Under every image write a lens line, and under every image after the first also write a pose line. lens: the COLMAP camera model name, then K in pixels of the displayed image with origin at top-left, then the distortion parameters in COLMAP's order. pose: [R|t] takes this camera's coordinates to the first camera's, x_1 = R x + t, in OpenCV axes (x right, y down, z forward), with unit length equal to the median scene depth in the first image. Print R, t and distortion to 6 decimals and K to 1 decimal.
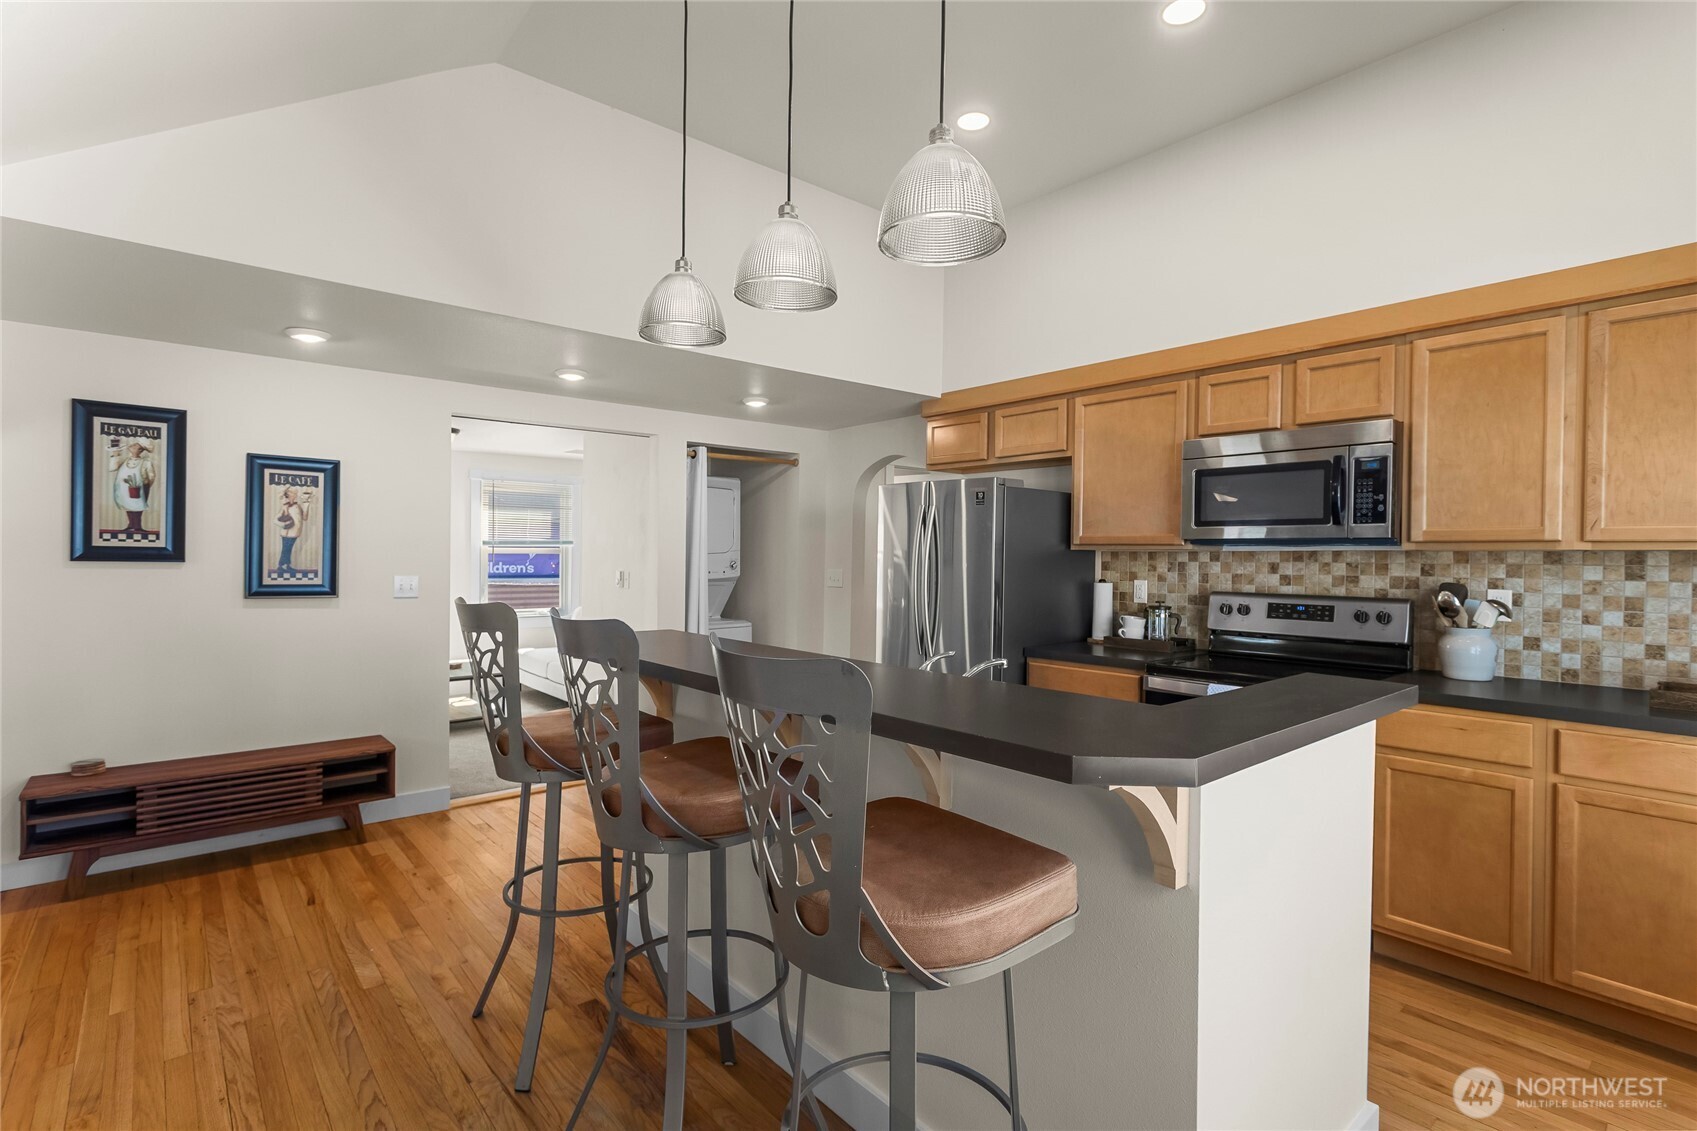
lens RADIAL K [[802.0, 0, 857.9], [0, 802.0, 569.6], [0, 0, 1]] dist [0.006306, 0.000884]
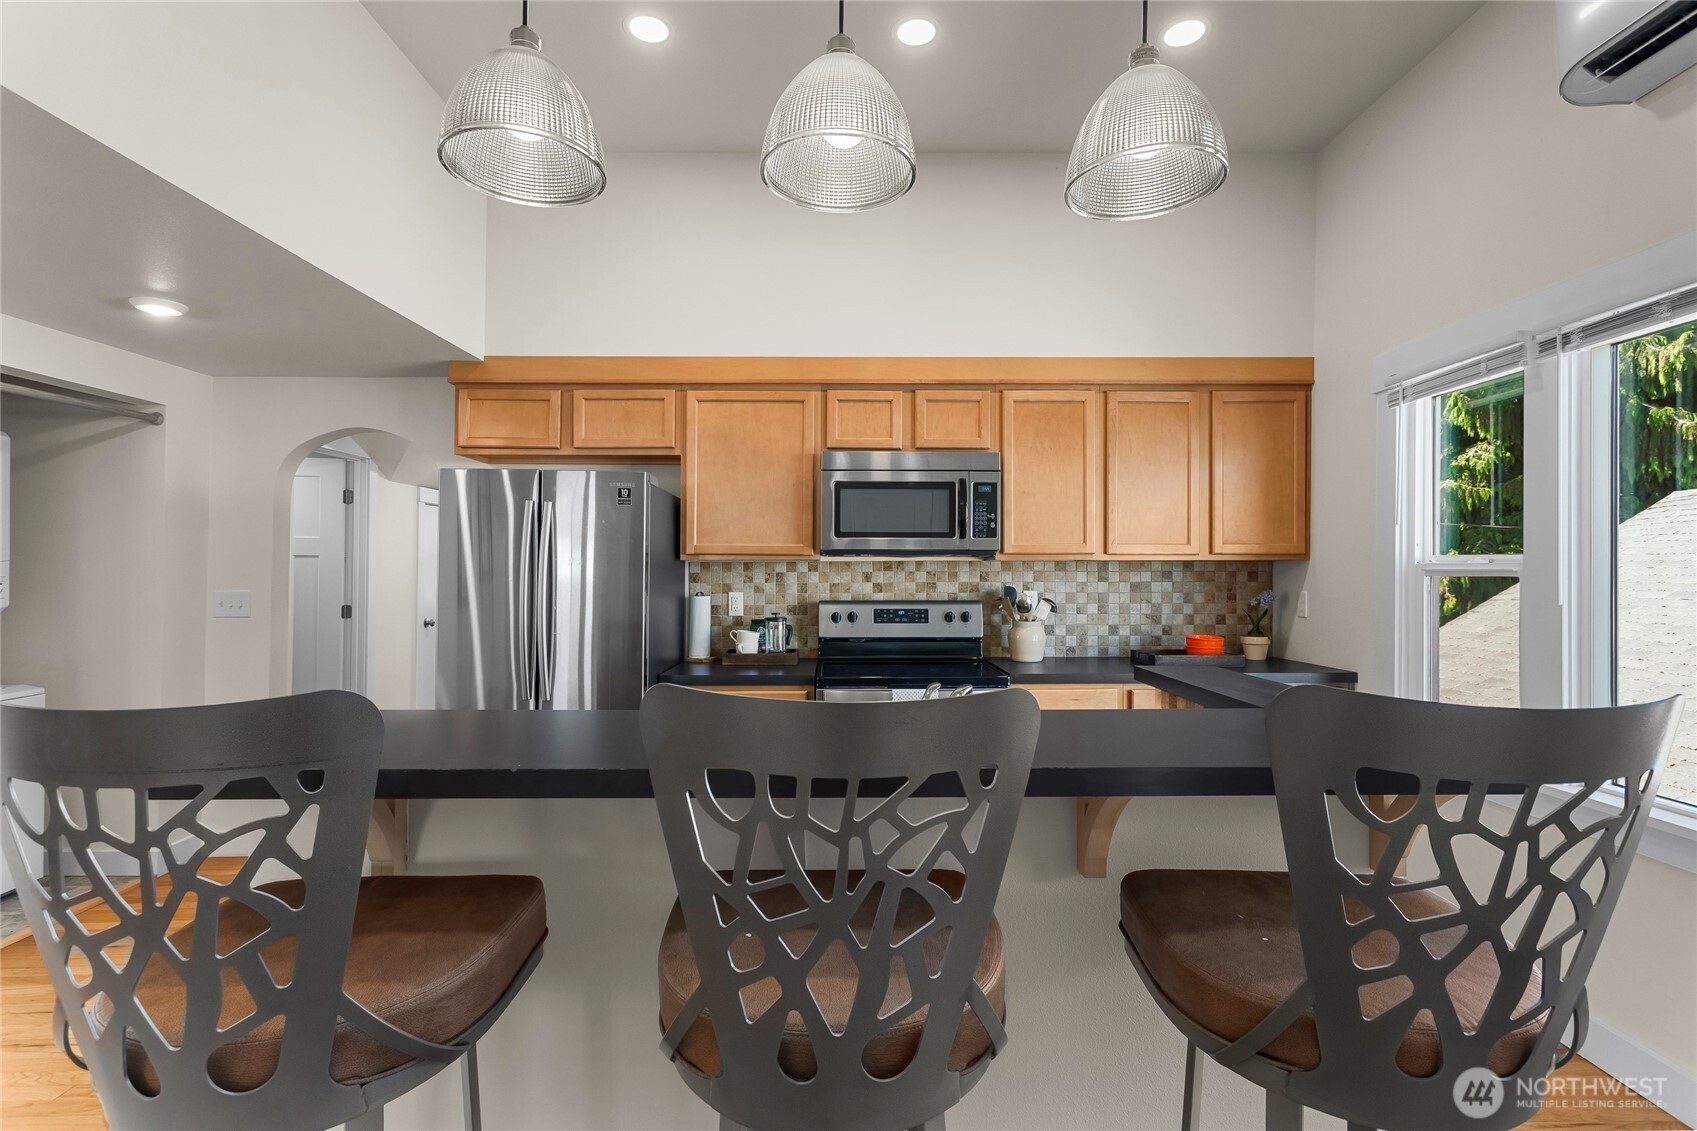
lens RADIAL K [[802.0, 0, 857.9], [0, 802.0, 569.6], [0, 0, 1]] dist [0.006306, 0.000884]
pose [[0.651940, -0.006401, 0.758244, -0.333049], [0.018647, 0.999797, -0.007593, -0.004246], [-0.758041, 0.019090, 0.651927, 0.319039]]
